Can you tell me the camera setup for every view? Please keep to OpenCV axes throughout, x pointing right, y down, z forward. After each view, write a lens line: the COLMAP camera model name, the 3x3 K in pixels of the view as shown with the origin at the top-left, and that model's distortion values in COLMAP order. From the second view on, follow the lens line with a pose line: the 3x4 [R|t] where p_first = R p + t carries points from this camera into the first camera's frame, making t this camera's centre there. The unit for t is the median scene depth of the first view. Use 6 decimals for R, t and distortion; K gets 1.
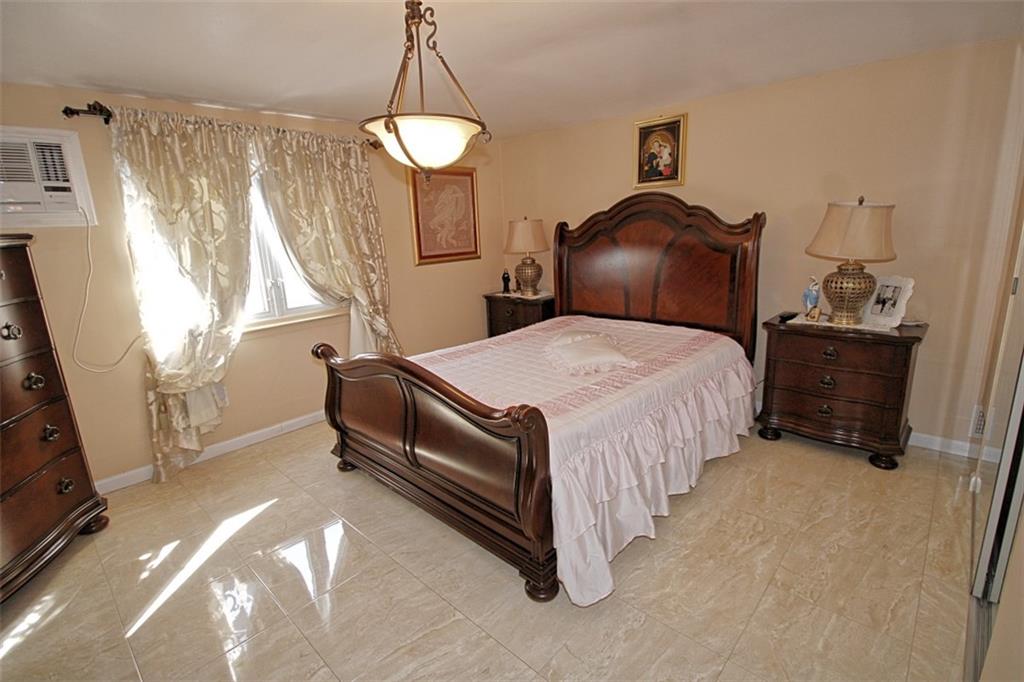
lens RADIAL K [[493.4, 0, 512.0], [0, 493.4, 341.0], [0, 0, 1]] dist [-0.019941, 0.000767]
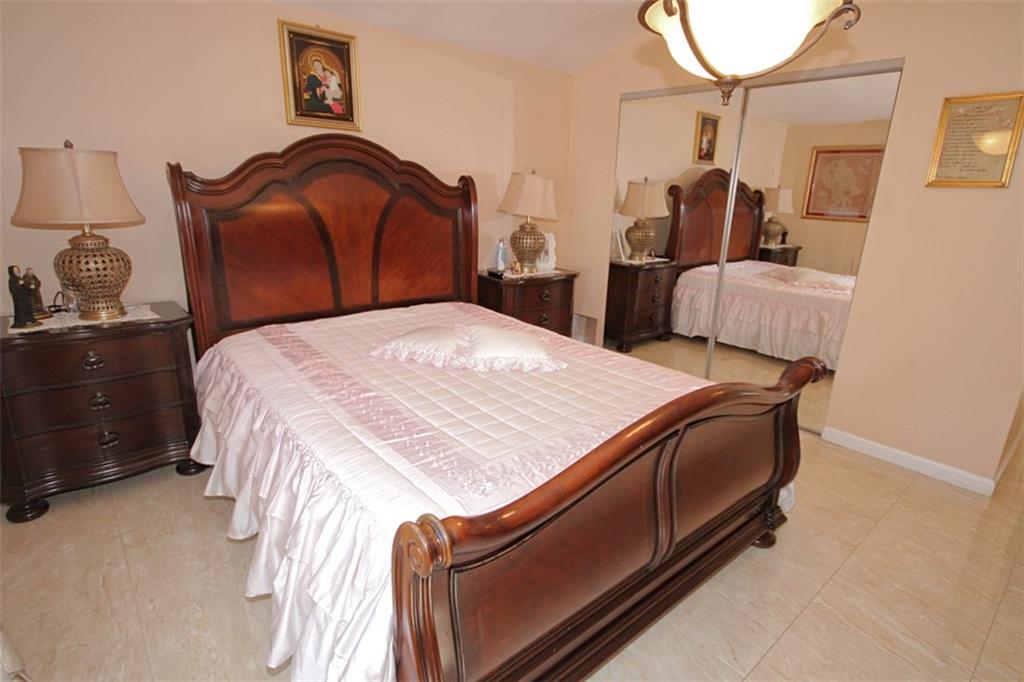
lens RADIAL K [[535.2, 0, 525.4], [0, 535.2, 342.4], [0, 0, 1]] dist [0.004456, 0.000739]
pose [[0.069425, -0.231949, 0.970247, -0.513080], [0.199566, 0.956163, 0.214302, -0.120125], [-0.977422, 0.178750, 0.112671, 0.670931]]
